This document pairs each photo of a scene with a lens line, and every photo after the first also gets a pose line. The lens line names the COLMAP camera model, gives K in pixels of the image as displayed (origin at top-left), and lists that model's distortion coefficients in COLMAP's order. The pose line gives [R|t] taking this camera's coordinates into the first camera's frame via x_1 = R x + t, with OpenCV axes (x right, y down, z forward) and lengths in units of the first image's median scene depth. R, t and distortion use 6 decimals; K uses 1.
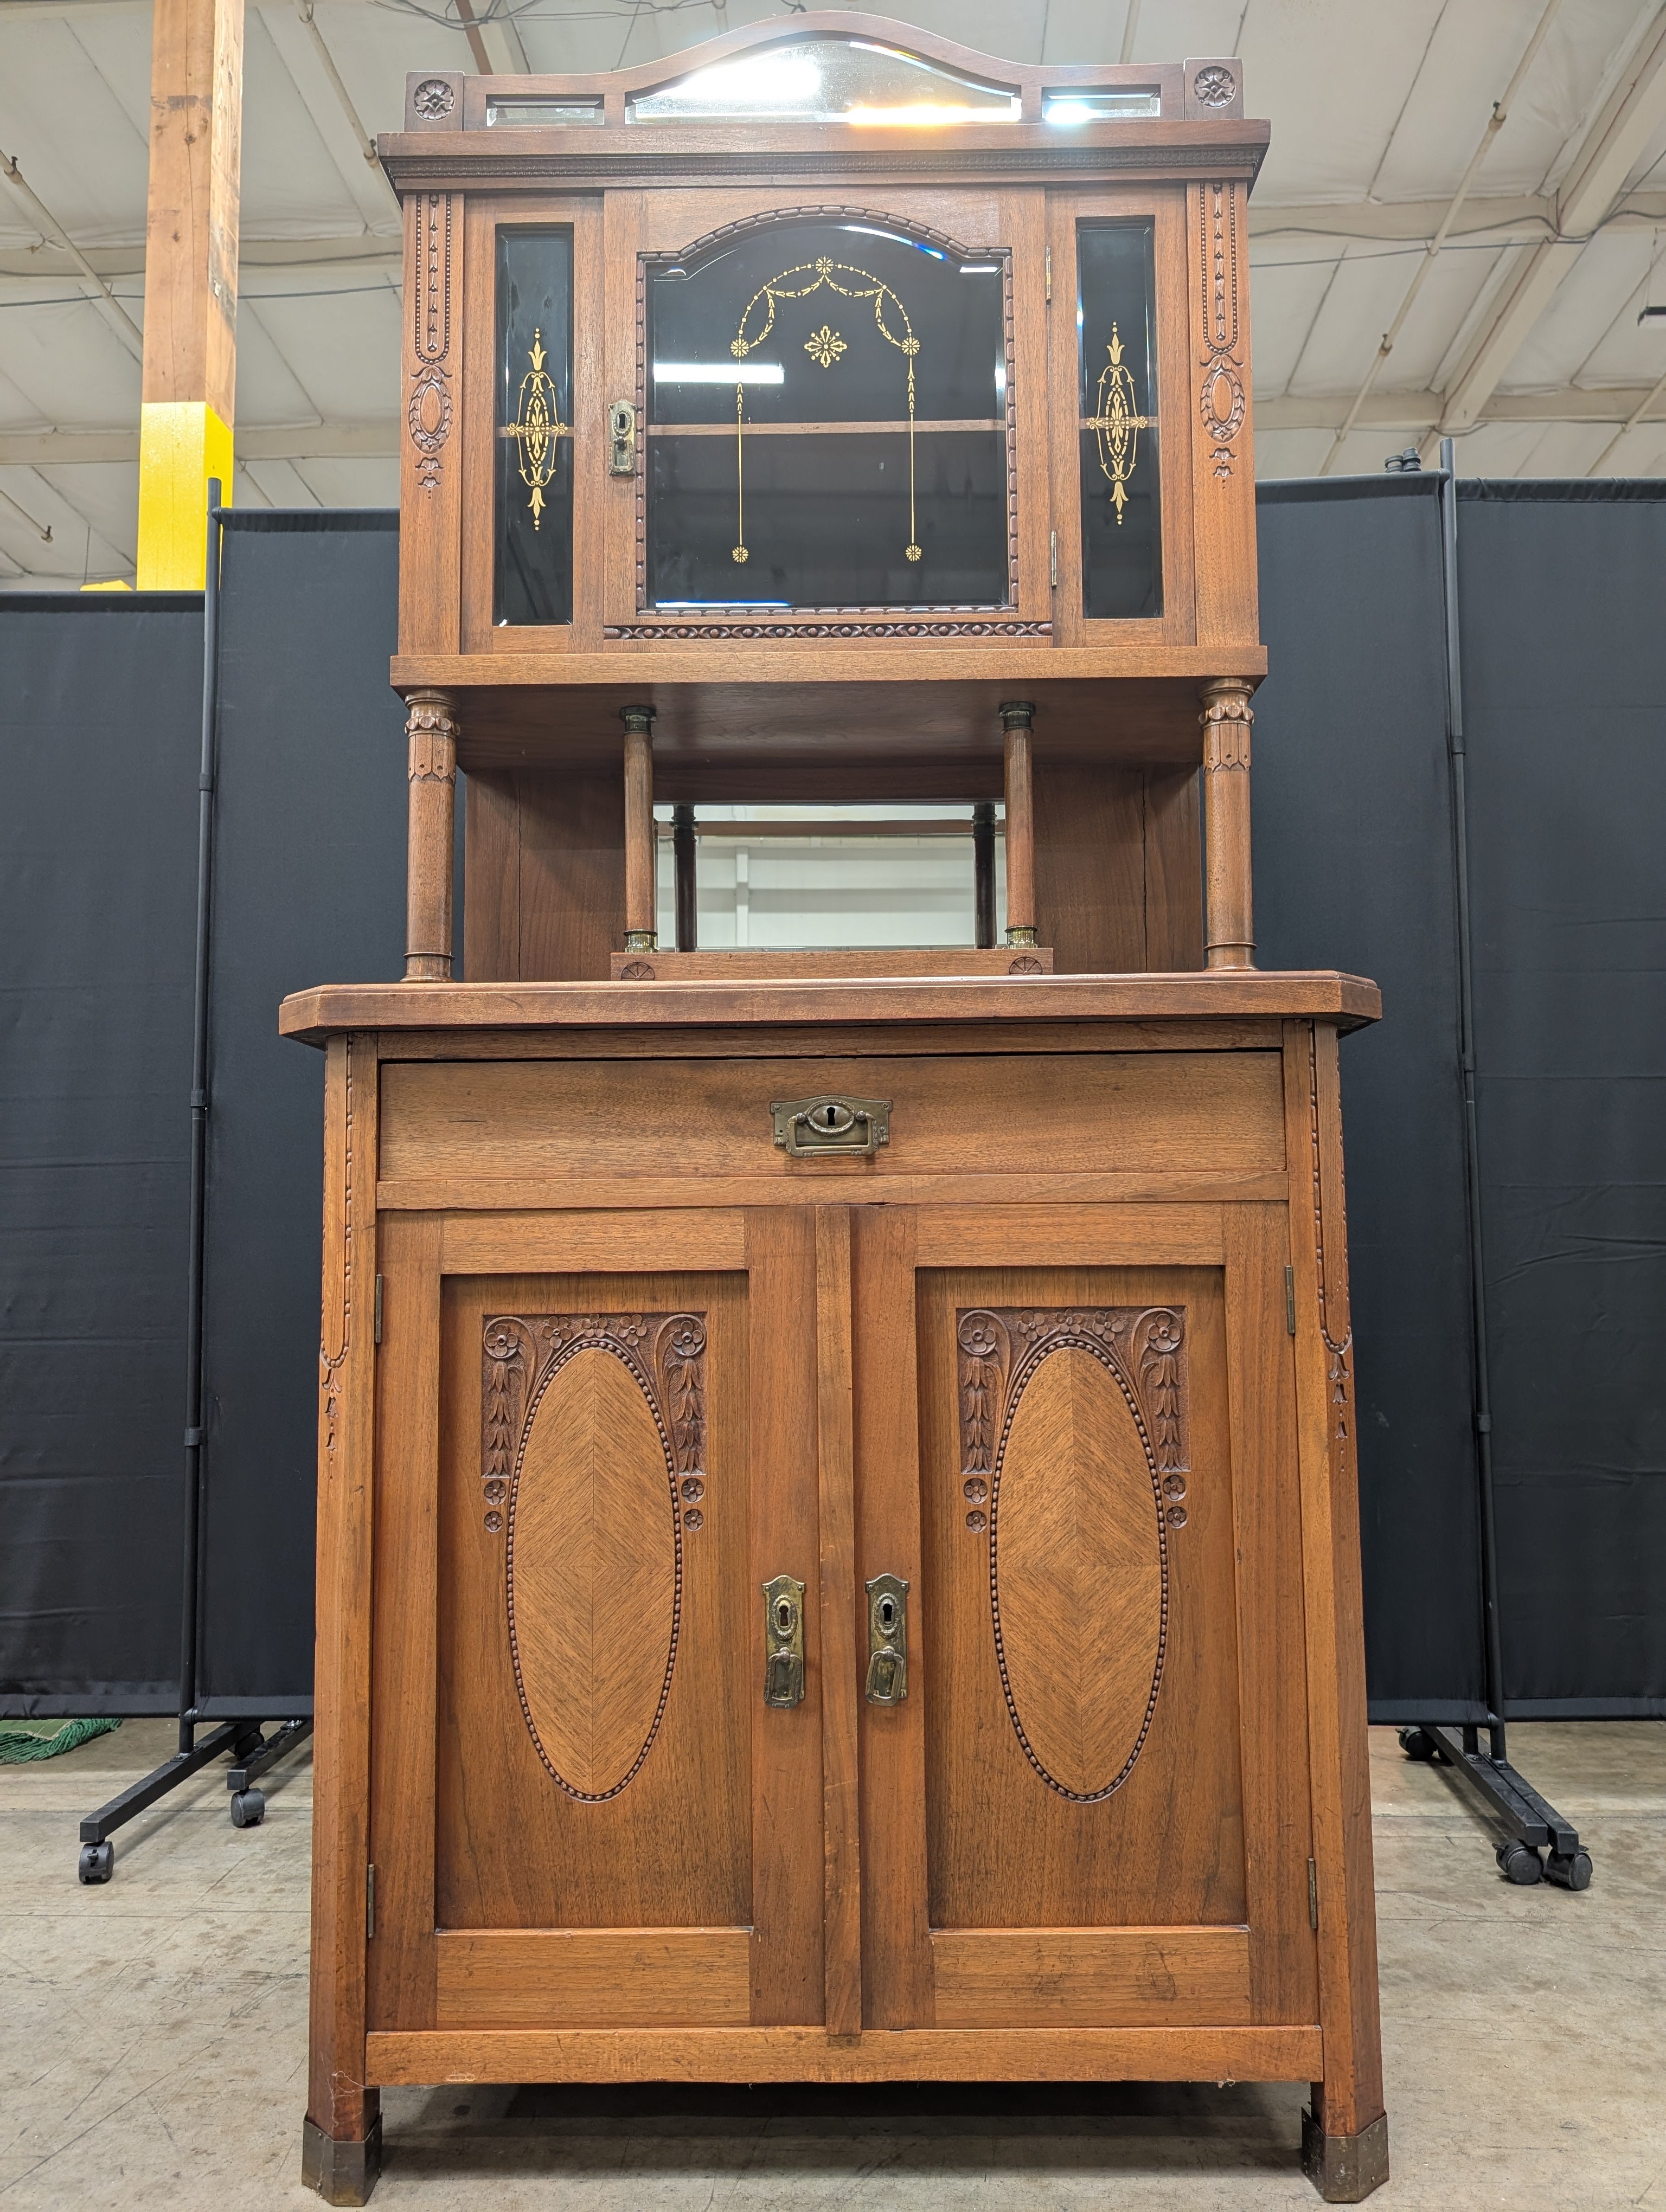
lens RADIAL K [[1596.2, 0, 840.9], [0, 1596.2, 1111.4], [0, 0, 1]] dist [0.013685, -0.010818]
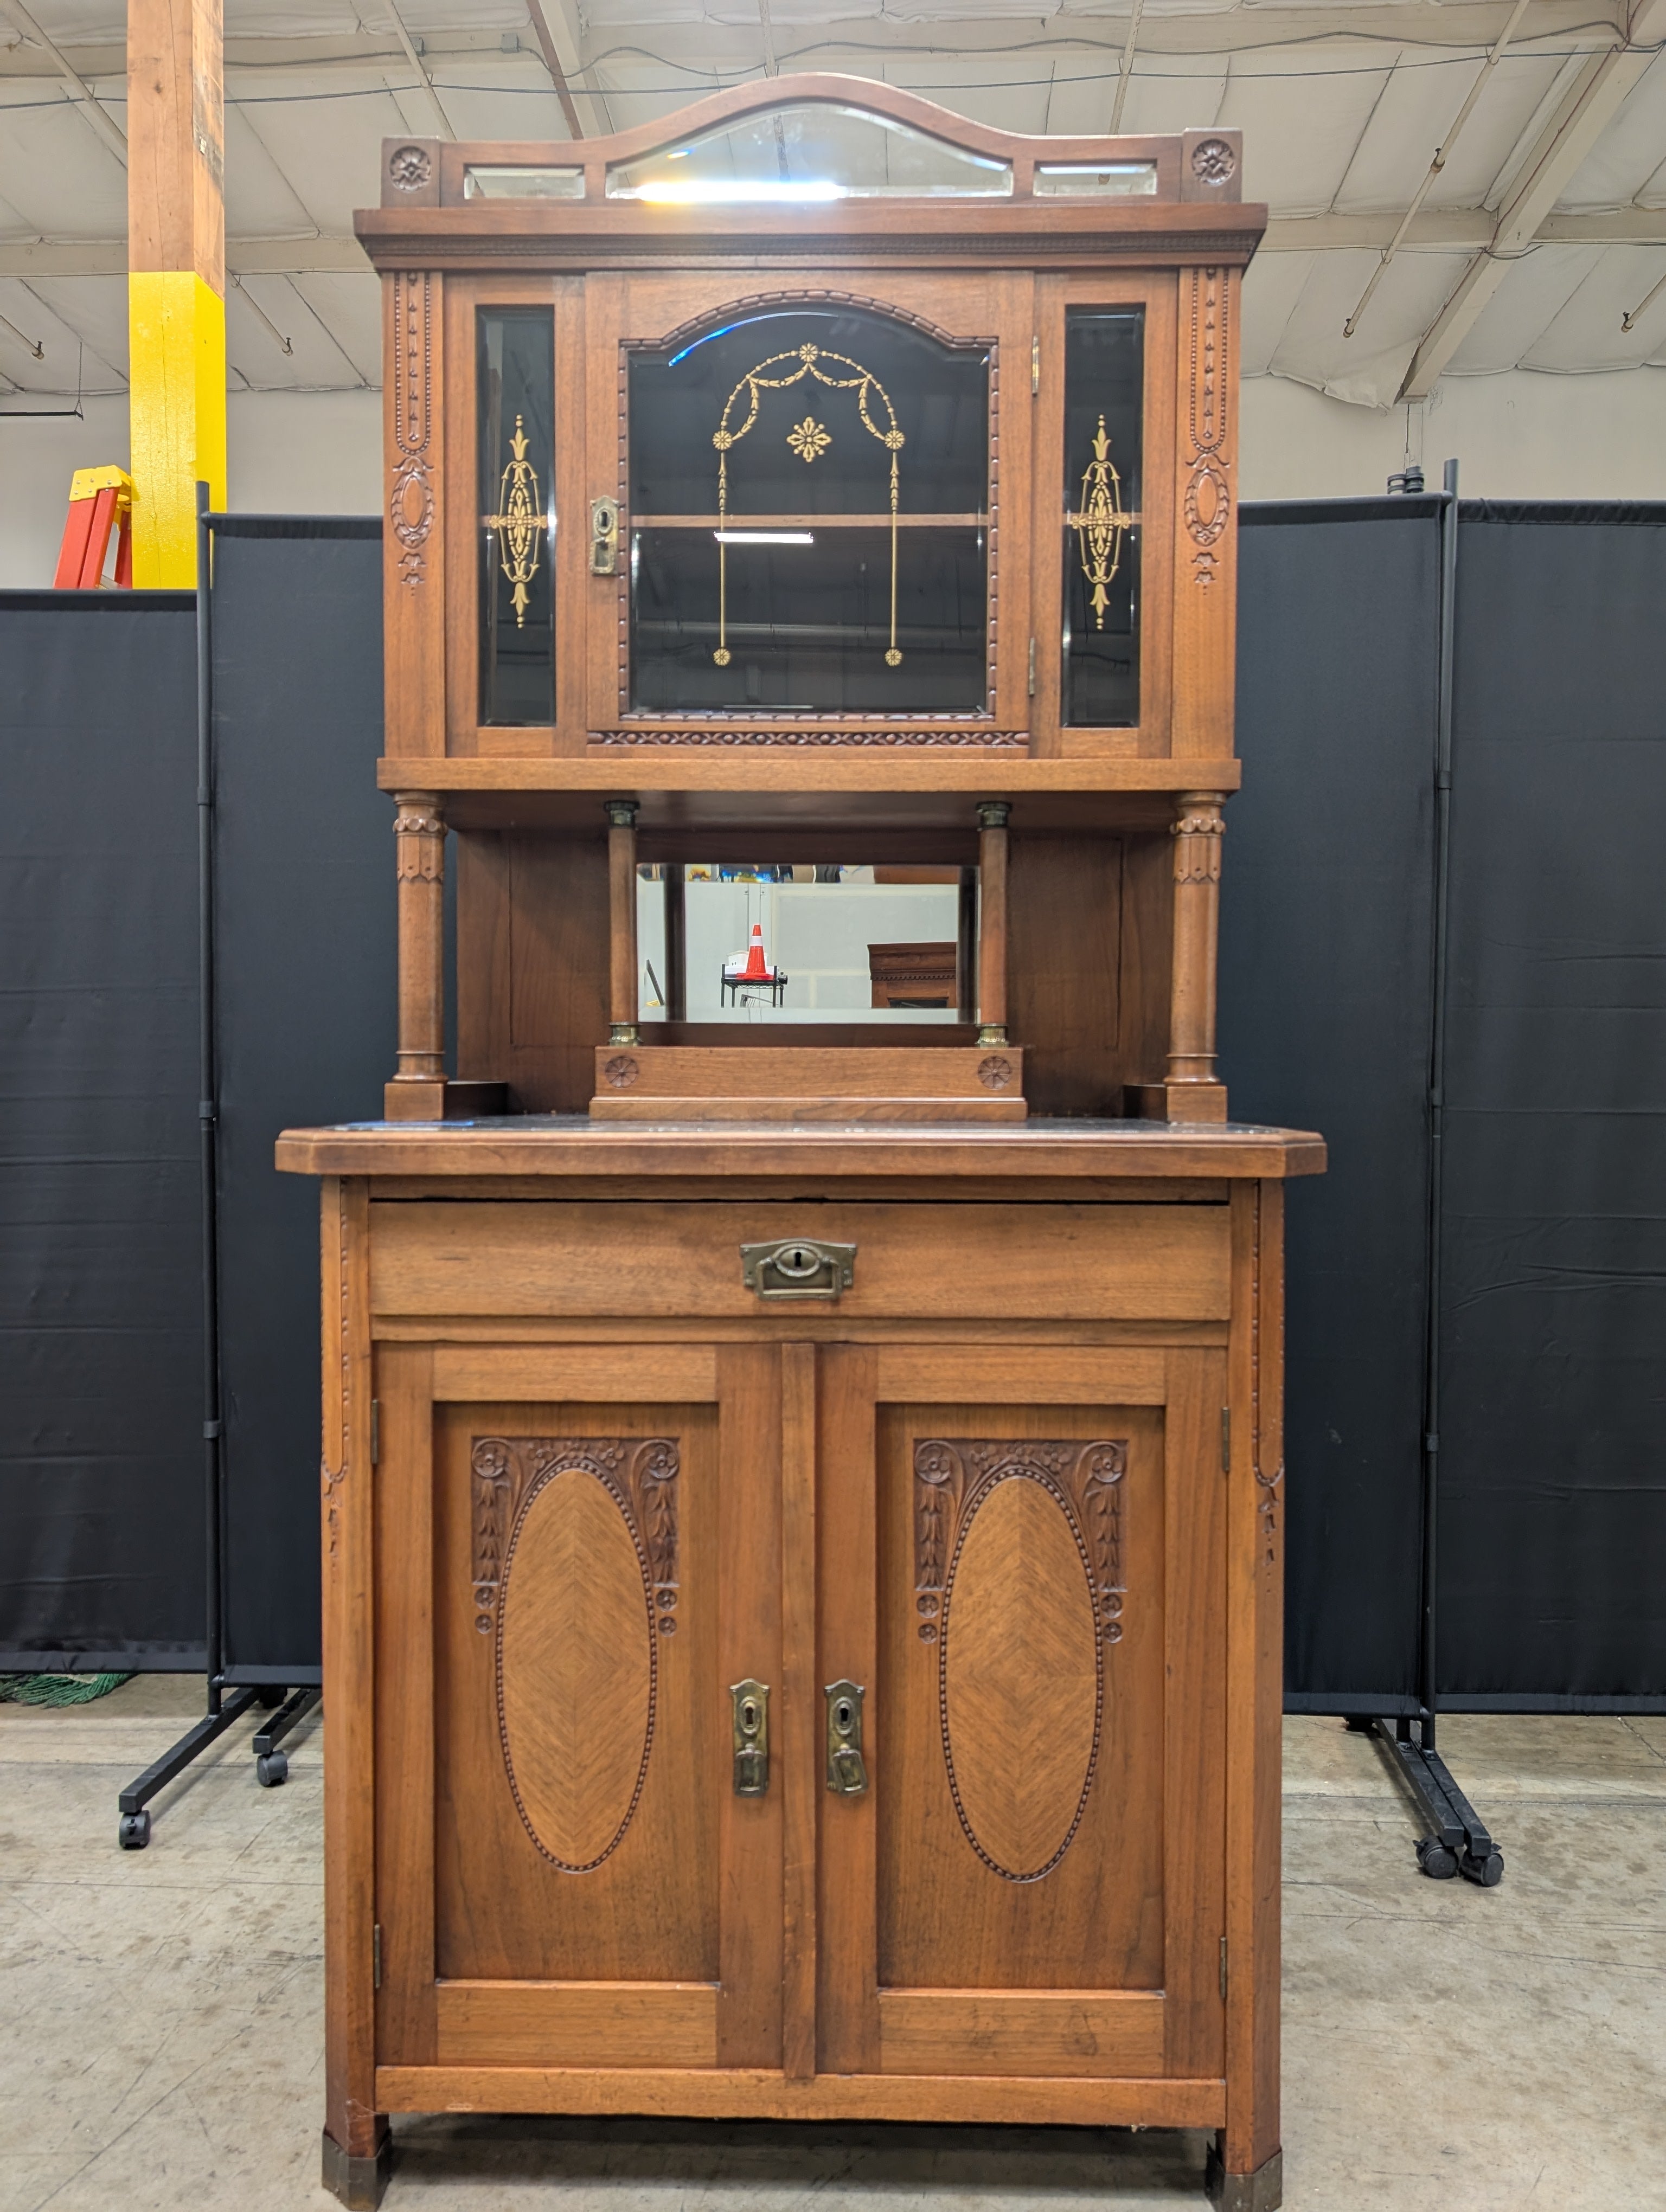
lens RADIAL K [[1585.6, 0, 836.0], [0, 1585.6, 1113.7], [0, 0, 1]] dist [0.019752, -0.012348]
pose [[0.999848, 0.013669, -0.010811, 0.023976], [-0.012358, 0.993495, 0.113199, -0.176951], [0.012288, -0.113049, 0.993513, -0.027011]]
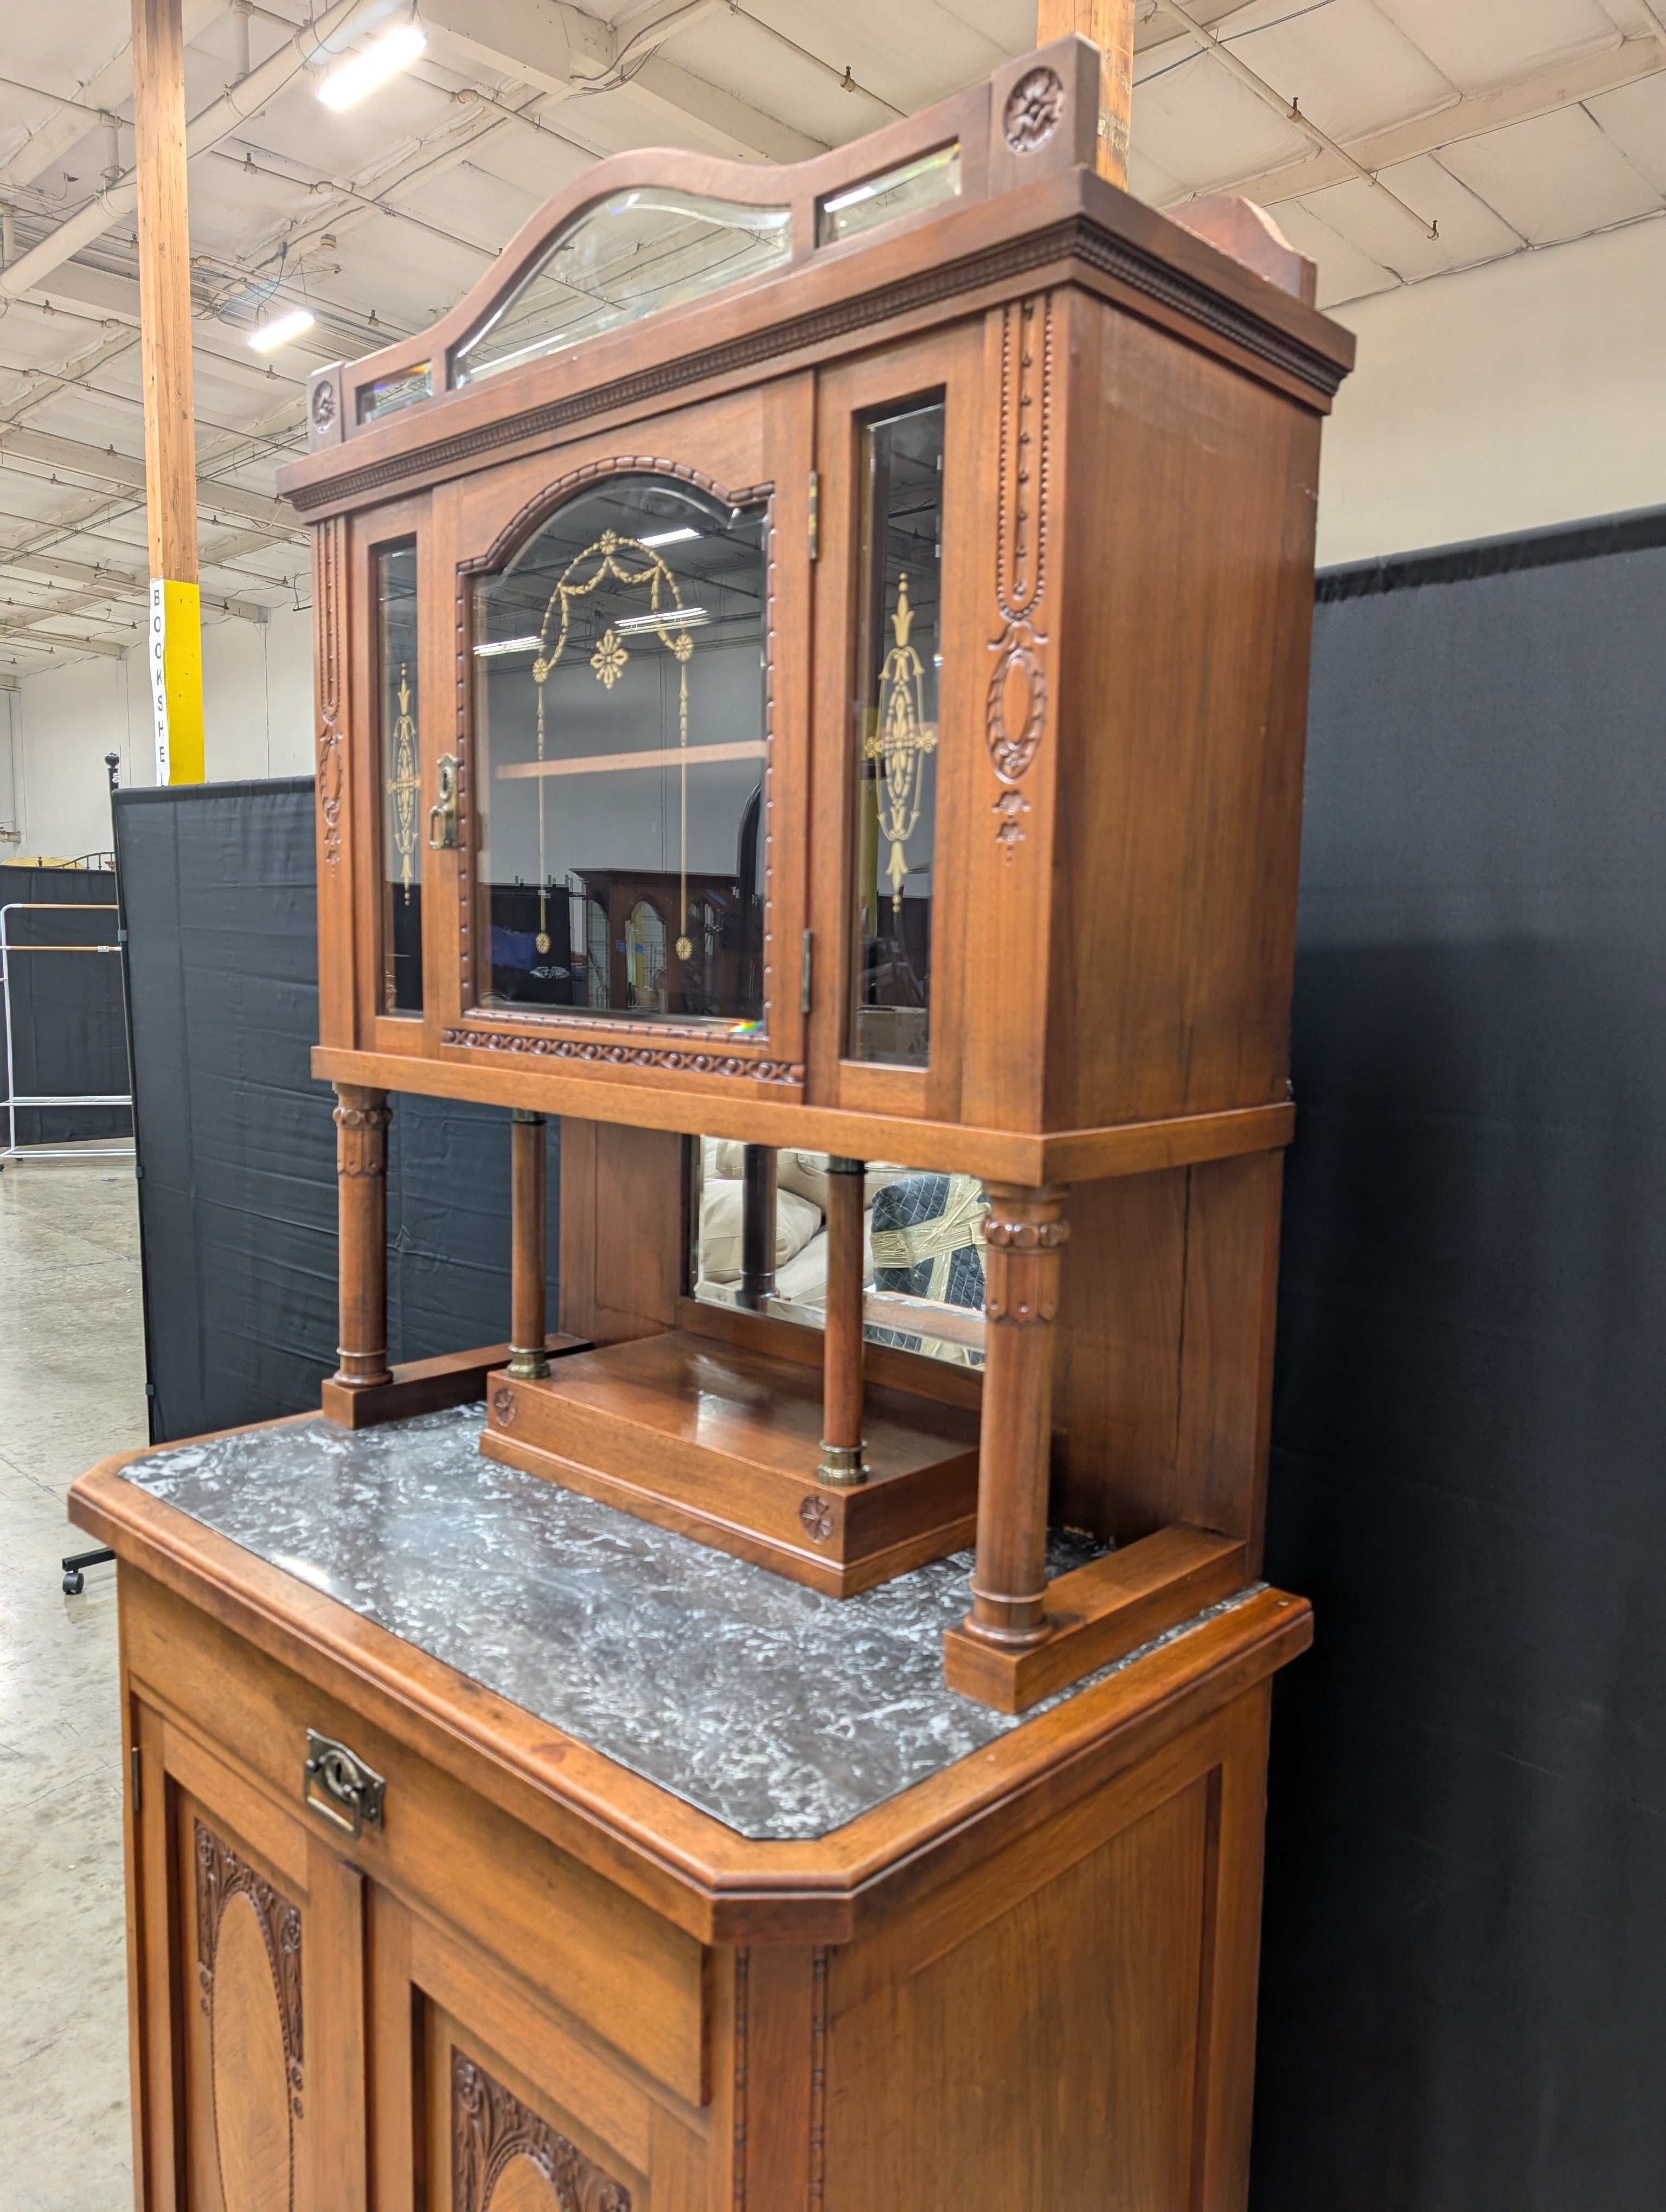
lens RADIAL K [[1581.7, 0, 849.6], [0, 1581.7, 1112.1], [0, 0, 1]] dist [0.025518, -0.017890]
pose [[0.737986, 0.097564, -0.667725, 0.600168], [0.028405, 0.984125, 0.175188, -0.402274], [0.674217, -0.148253, 0.723500, 0.514791]]
